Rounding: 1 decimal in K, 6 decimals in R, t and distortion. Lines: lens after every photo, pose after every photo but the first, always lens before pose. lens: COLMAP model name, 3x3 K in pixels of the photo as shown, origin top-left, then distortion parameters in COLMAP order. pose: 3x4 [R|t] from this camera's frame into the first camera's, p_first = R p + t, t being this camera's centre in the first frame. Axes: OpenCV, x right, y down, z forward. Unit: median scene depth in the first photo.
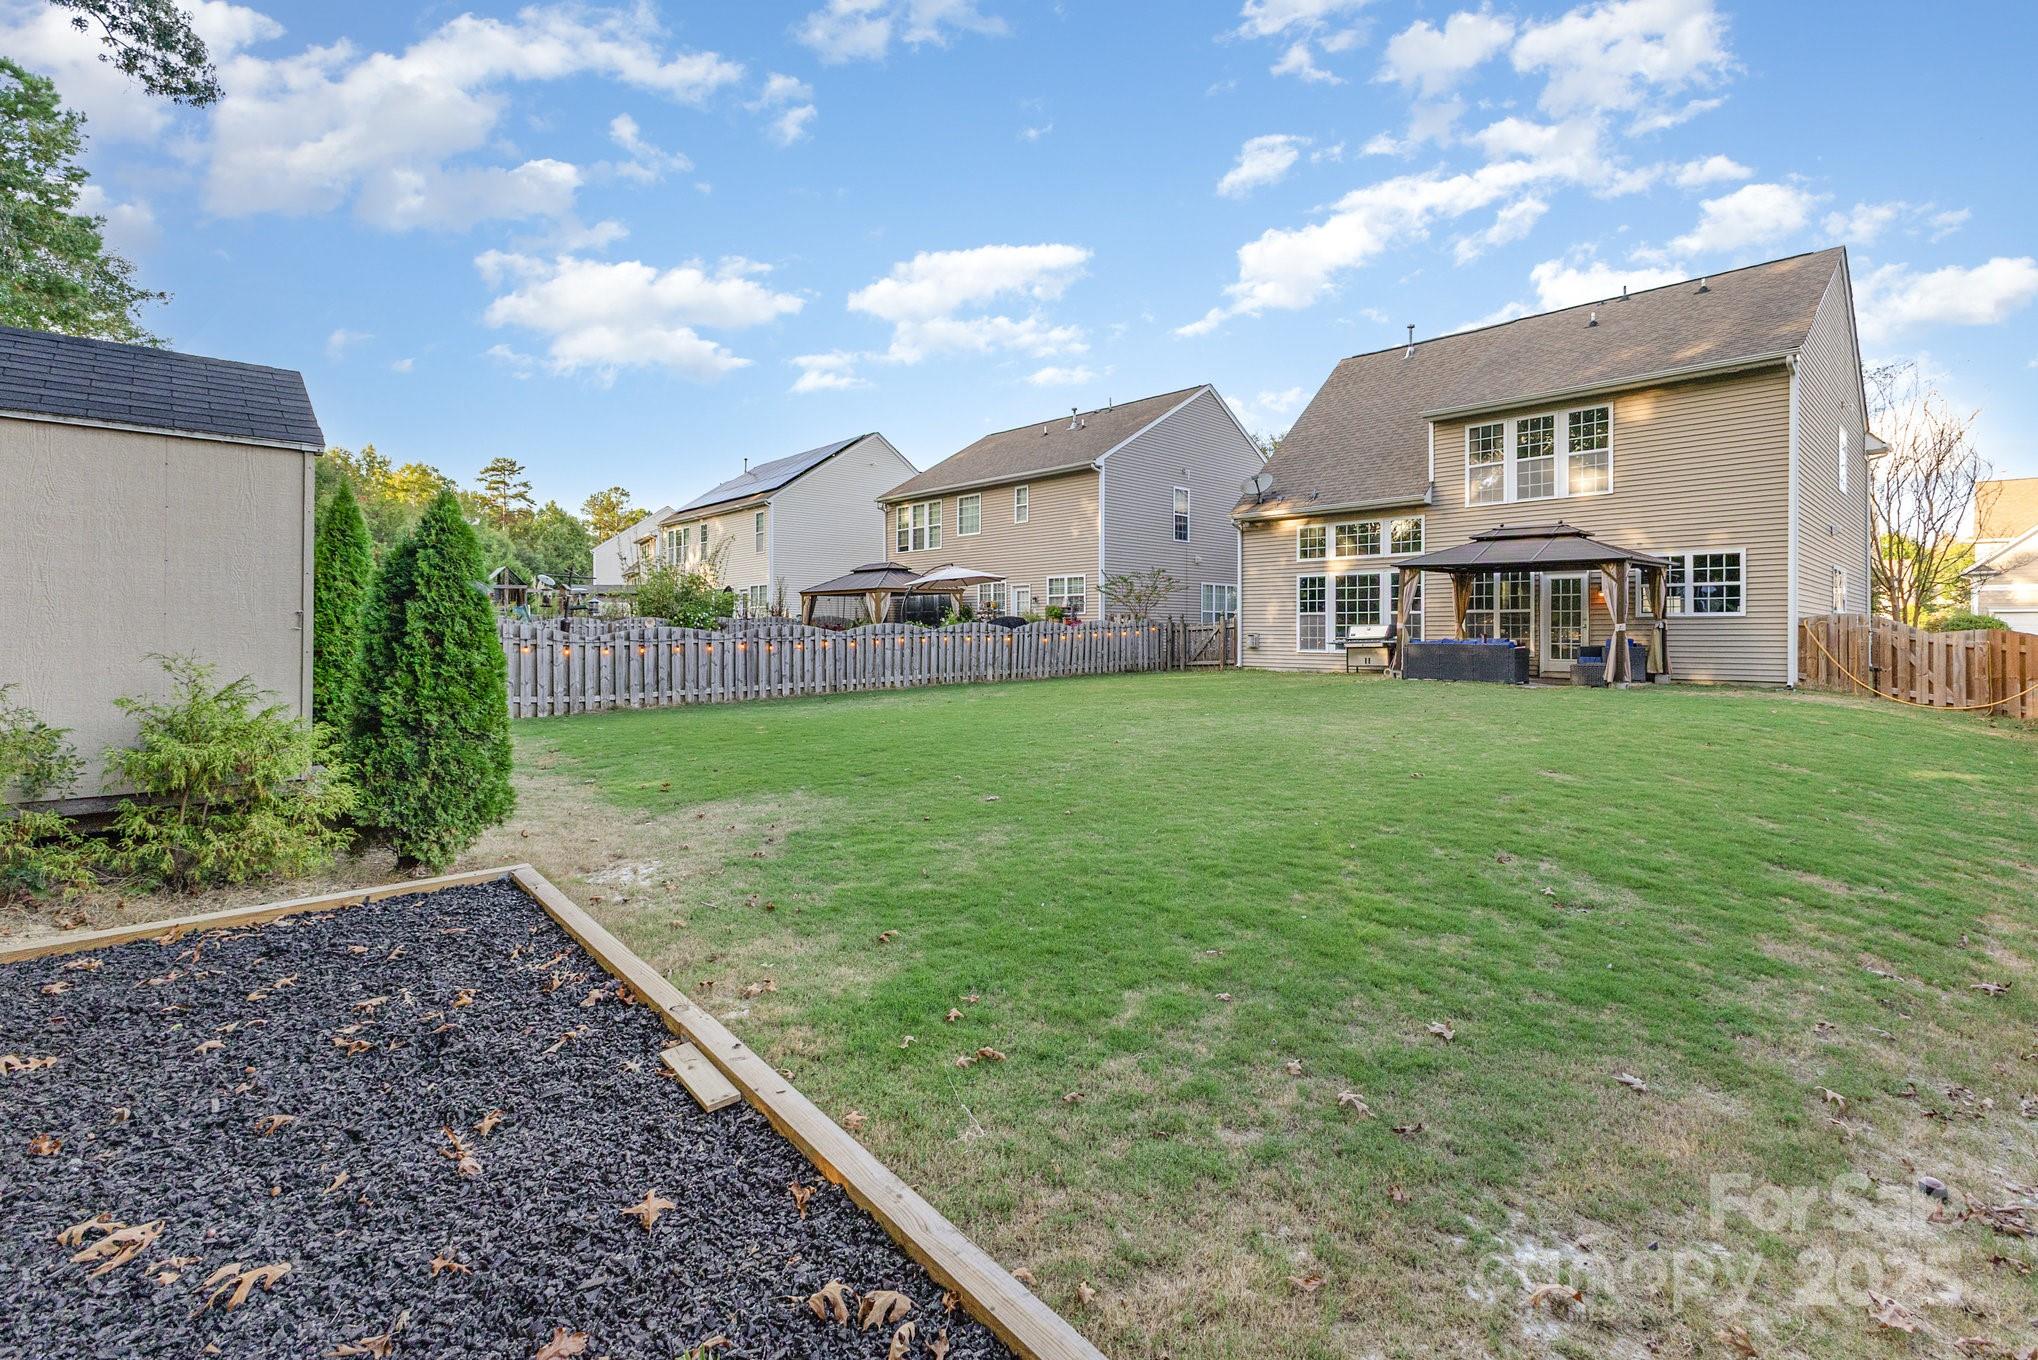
lens RADIAL K [[893.9, 0, 1016.6], [0, 893.9, 673.1], [0, 0, 1]] dist [0.013073, -0.000344]
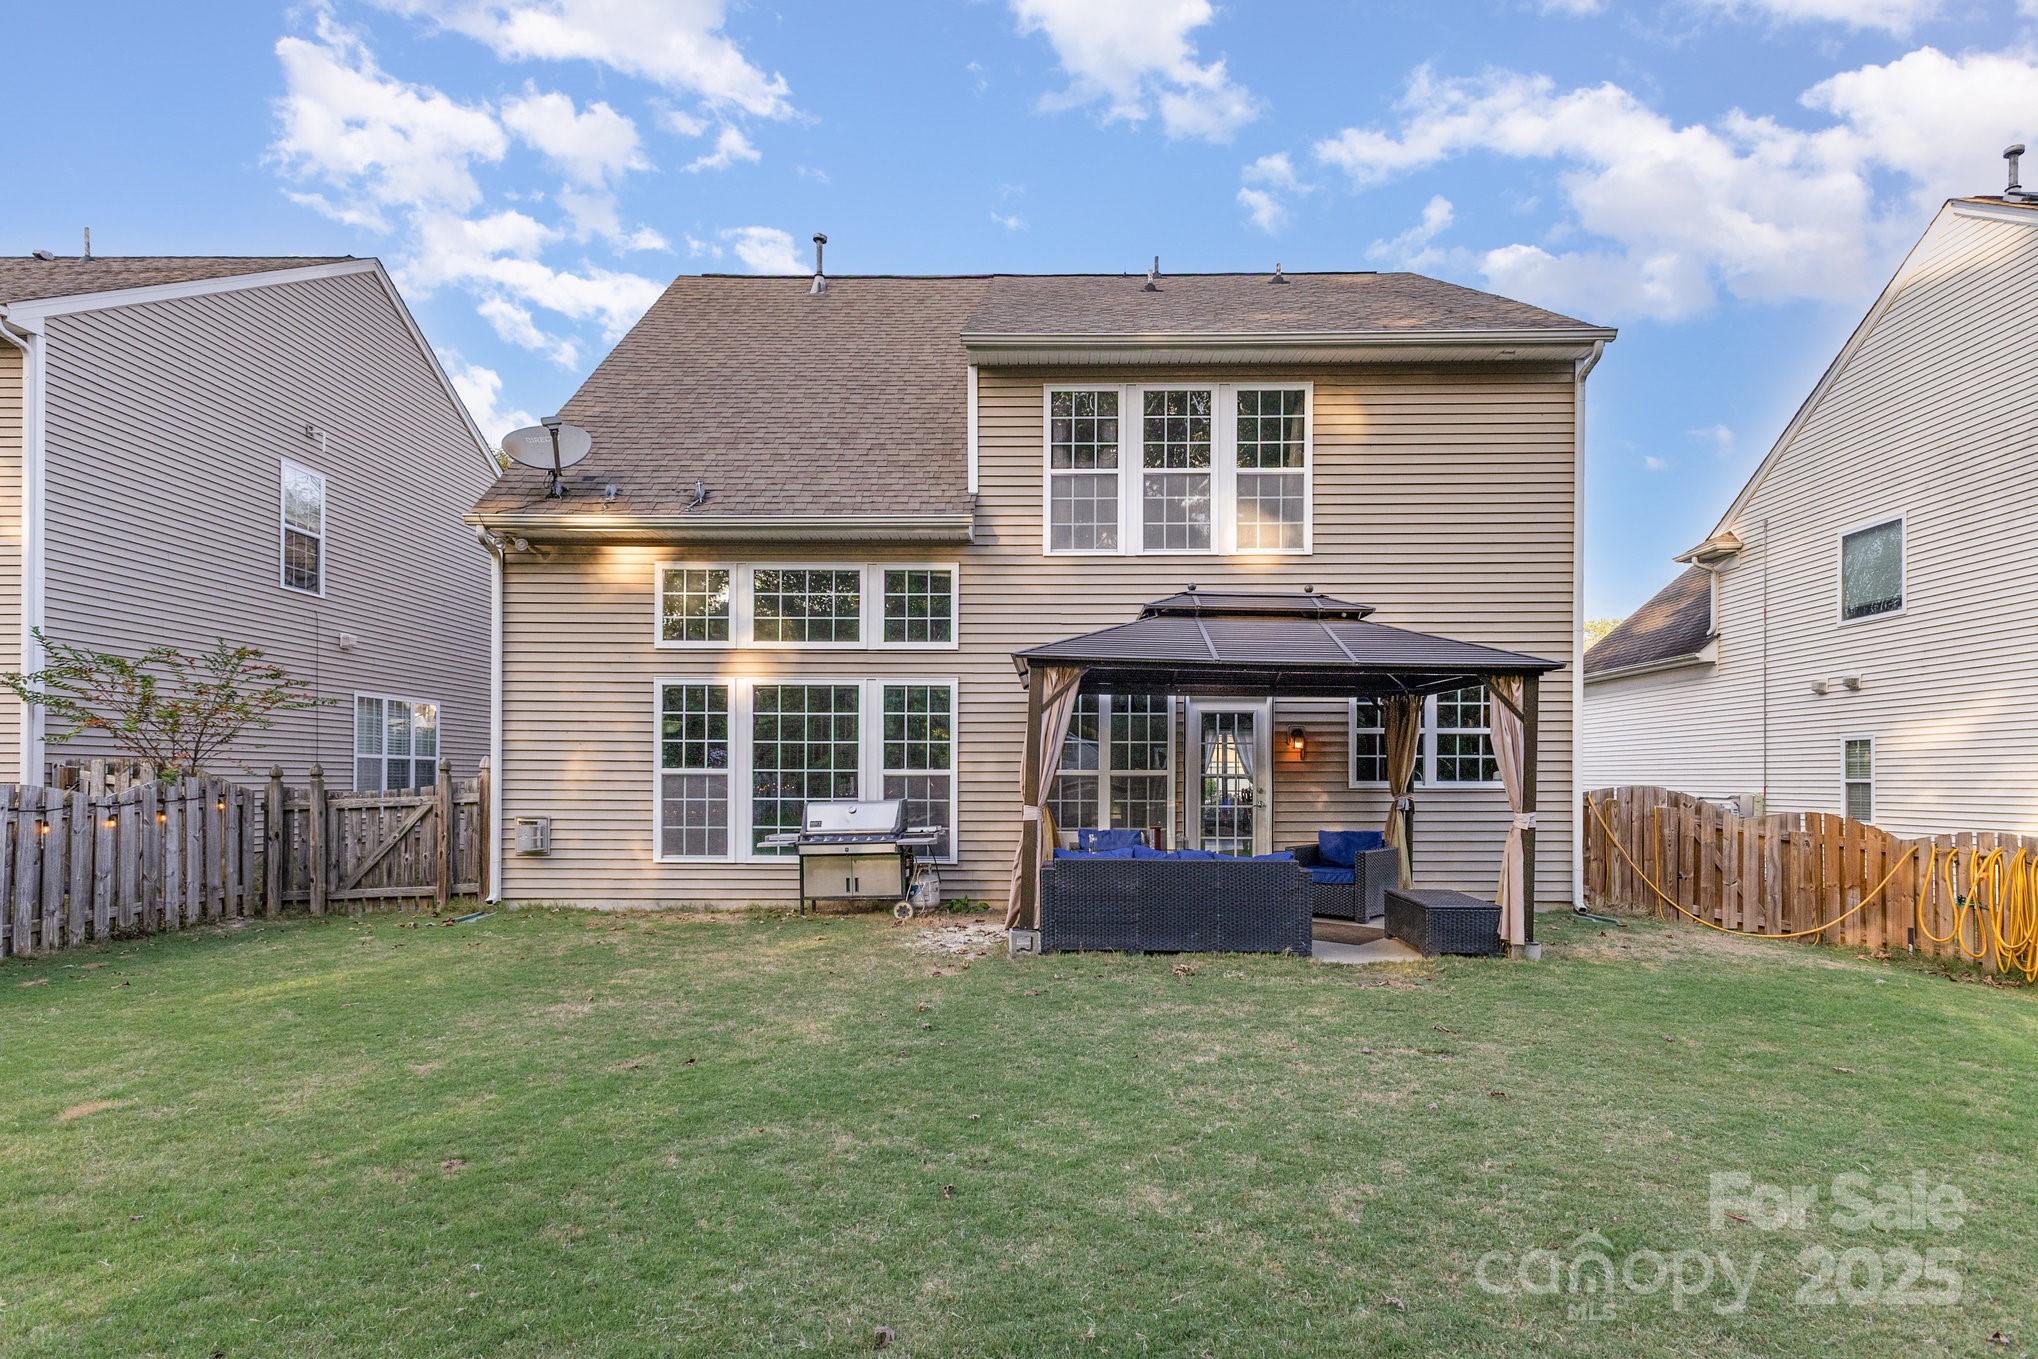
lens RADIAL K [[1018.5, 0, 1015.1], [0, 1018.5, 756.2], [0, 0, 1]] dist [0.003595, 0.000465]
pose [[0.684210, 0.012204, 0.729183, 0.084590], [0.033578, 0.998272, -0.048214, -0.046377], [-0.728511, 0.057474, 0.682618, 0.575279]]
